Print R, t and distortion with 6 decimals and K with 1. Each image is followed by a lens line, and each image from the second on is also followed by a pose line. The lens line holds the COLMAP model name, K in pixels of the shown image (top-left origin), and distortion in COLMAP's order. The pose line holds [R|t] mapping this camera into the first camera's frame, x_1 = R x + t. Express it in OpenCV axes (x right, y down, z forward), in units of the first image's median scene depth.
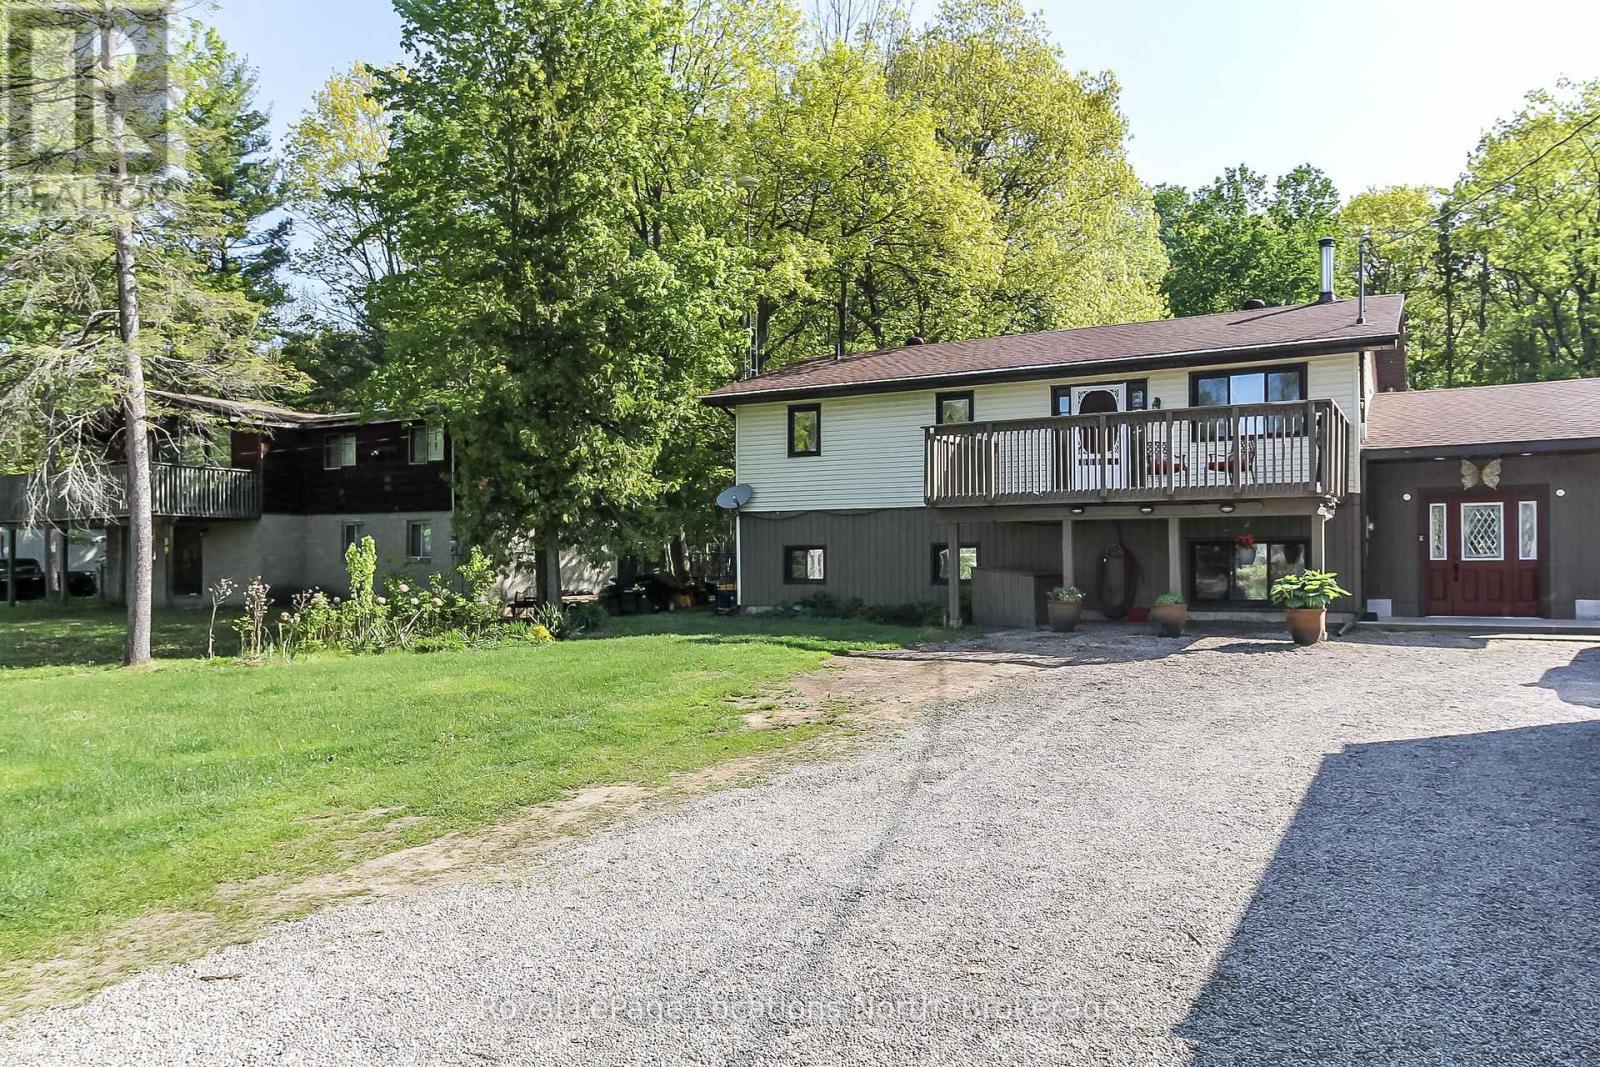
lens RADIAL K [[1341.6, 0, 800.3], [0, 1341.6, 537.9], [0, 0, 1]] dist [0.004866, 0.003193]
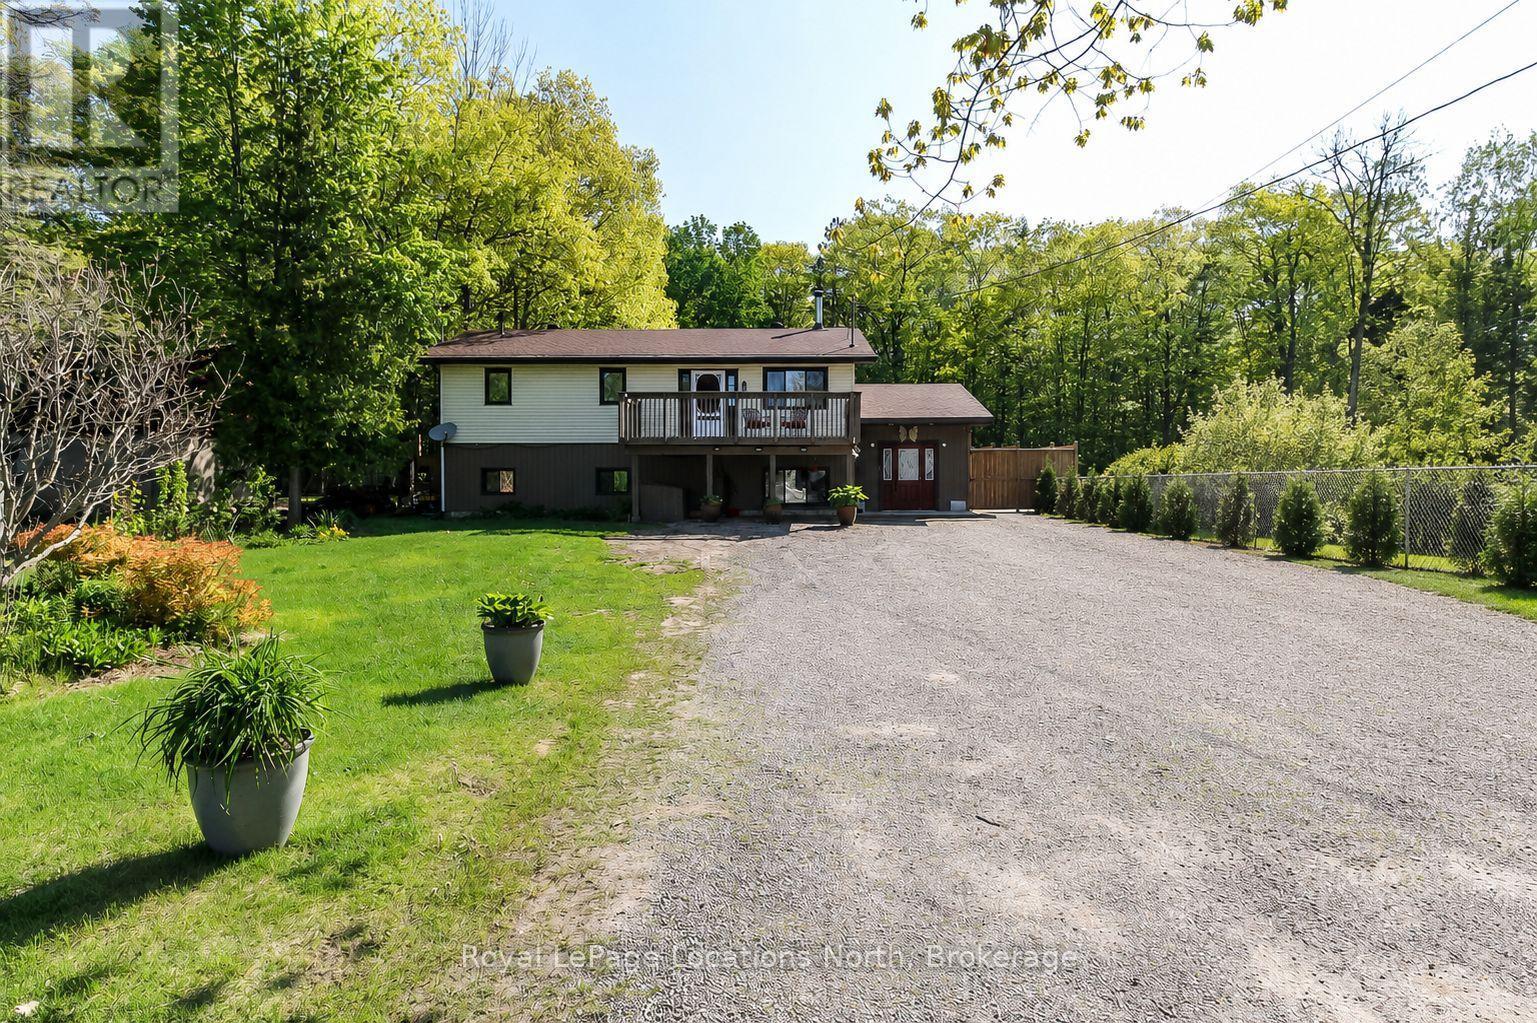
lens RADIAL K [[1288.8, 0, 767.8], [0, 1288.8, 509.2], [0, 0, 1]] dist [0.004866, 0.003193]
pose [[0.813978, -0.008534, 0.580833, -0.556662], [-0.014080, 0.999308, 0.034414, -0.001641], [-0.580725, -0.036191, 0.813295, -0.274160]]
